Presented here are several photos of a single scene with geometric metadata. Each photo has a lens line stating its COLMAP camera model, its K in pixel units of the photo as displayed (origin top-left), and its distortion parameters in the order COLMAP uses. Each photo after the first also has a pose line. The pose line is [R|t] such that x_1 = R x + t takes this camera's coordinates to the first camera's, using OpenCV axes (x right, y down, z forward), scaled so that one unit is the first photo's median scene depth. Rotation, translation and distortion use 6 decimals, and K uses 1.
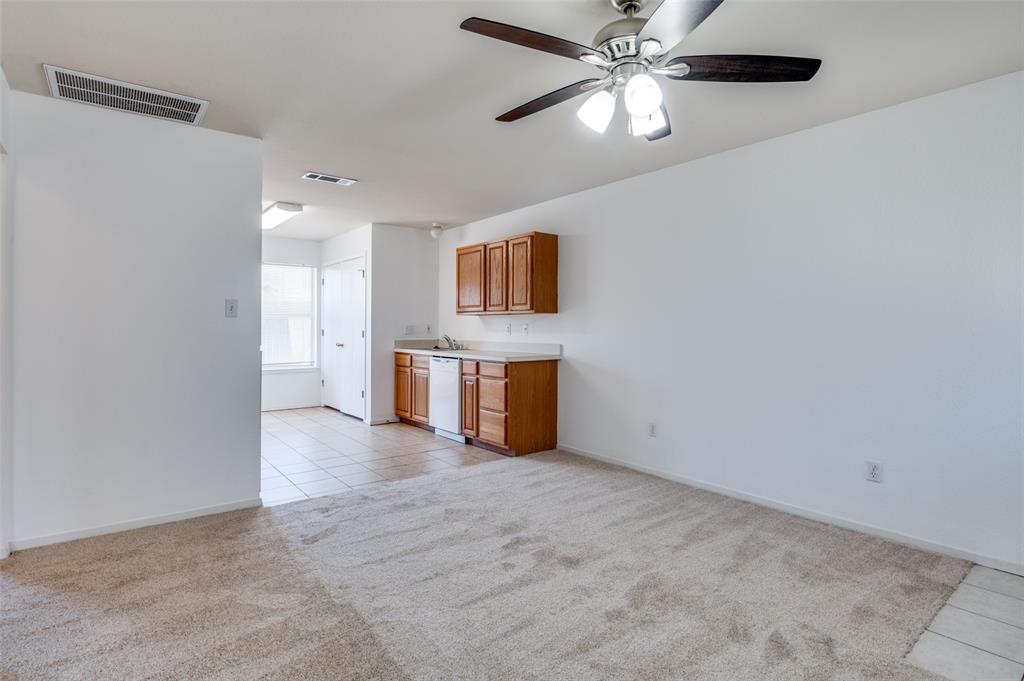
lens RADIAL K [[505.7, 0, 516.8], [0, 505.7, 334.8], [0, 0, 1]] dist [-0.002212, 0.000015]
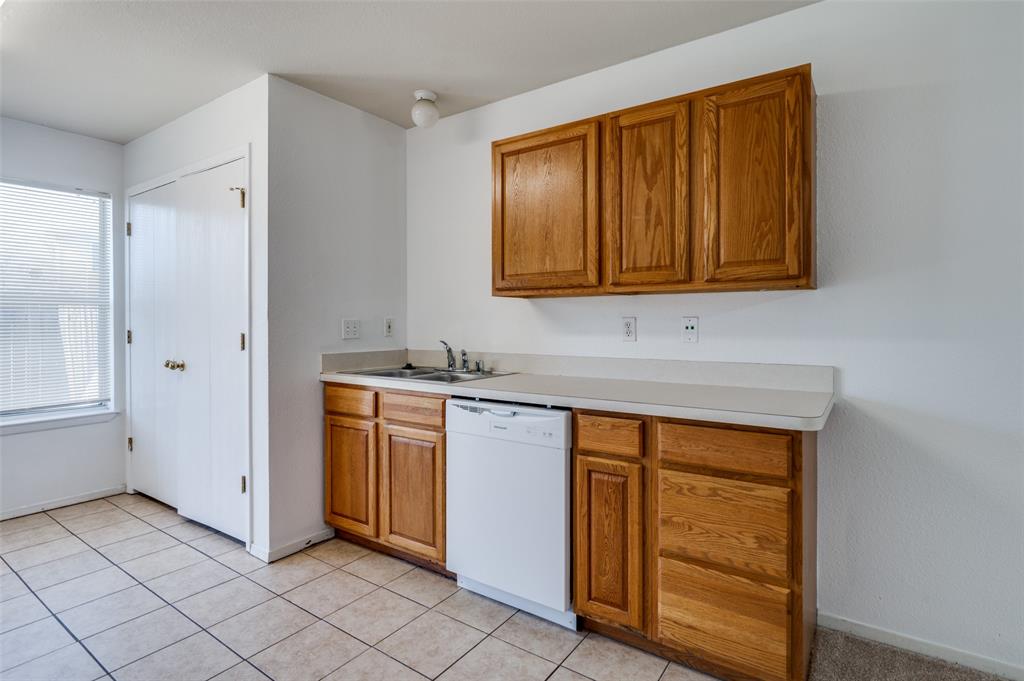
lens RADIAL K [[521.0, 0, 515.0], [0, 521.0, 325.0], [0, 0, 1]] dist [-0.004179, -0.001180]
pose [[0.960448, -0.009659, 0.278291, -0.218737], [0.011178, 0.999930, -0.003875, -0.011987], [-0.278234, 0.006832, 0.960489, 0.549279]]
